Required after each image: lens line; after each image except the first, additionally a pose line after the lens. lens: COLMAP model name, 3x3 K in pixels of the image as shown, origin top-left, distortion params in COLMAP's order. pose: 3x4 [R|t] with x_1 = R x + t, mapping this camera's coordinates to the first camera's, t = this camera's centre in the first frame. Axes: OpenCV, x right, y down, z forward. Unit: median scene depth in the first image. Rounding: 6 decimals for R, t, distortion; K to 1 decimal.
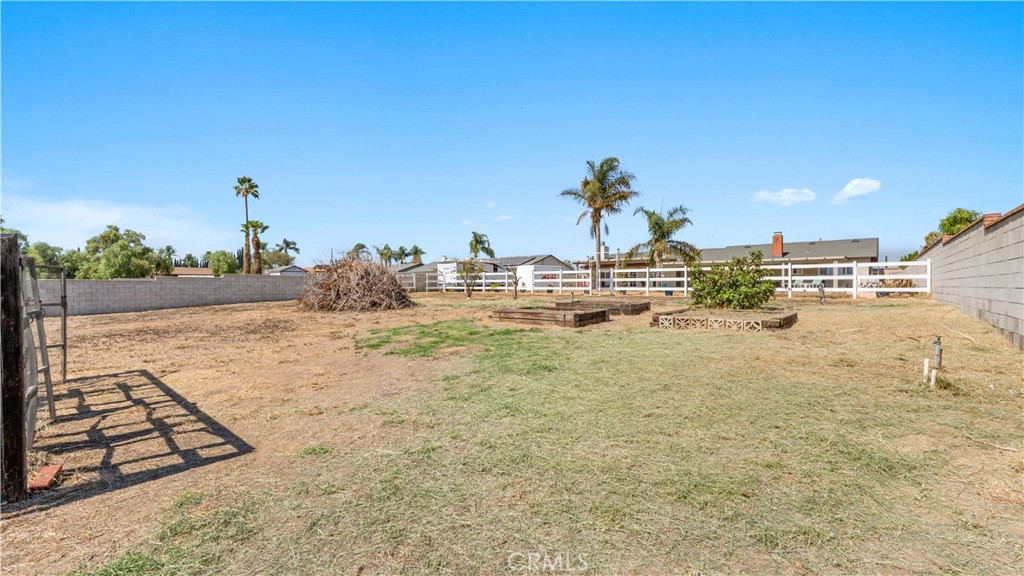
lens RADIAL K [[410.8, 0, 512.0], [0, 410.8, 288.0], [0, 0, 1]] dist [0.000802, 0.000166]
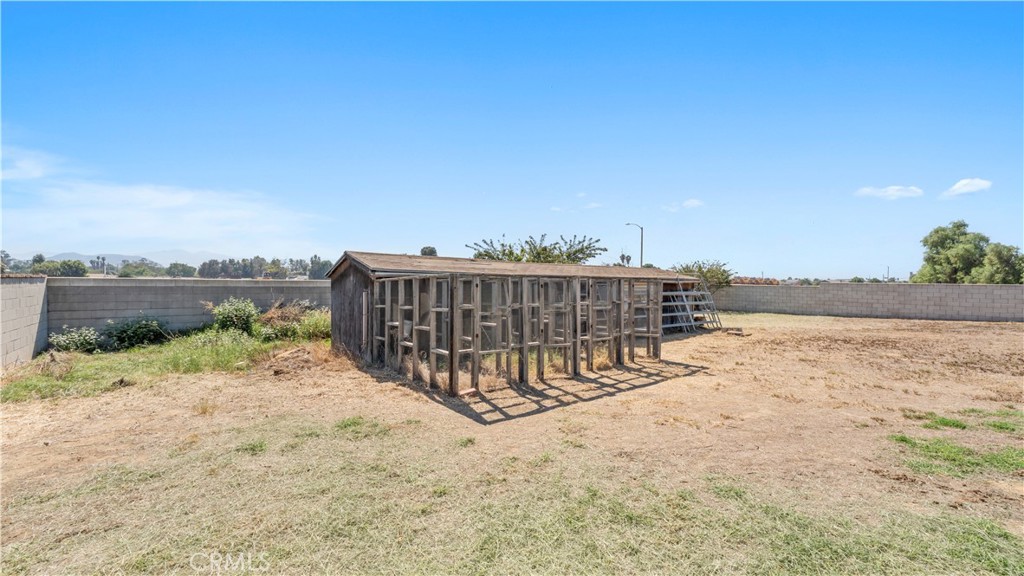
lens RADIAL K [[410.8, 0, 512.0], [0, 410.8, 288.0], [0, 0, 1]] dist [0.000802, 0.000166]
pose [[-0.196495, 0.009288, -0.980461, 0.616255], [-0.011138, 0.999869, 0.011704, -0.060478], [0.980442, 0.013220, -0.196366, 1.257271]]
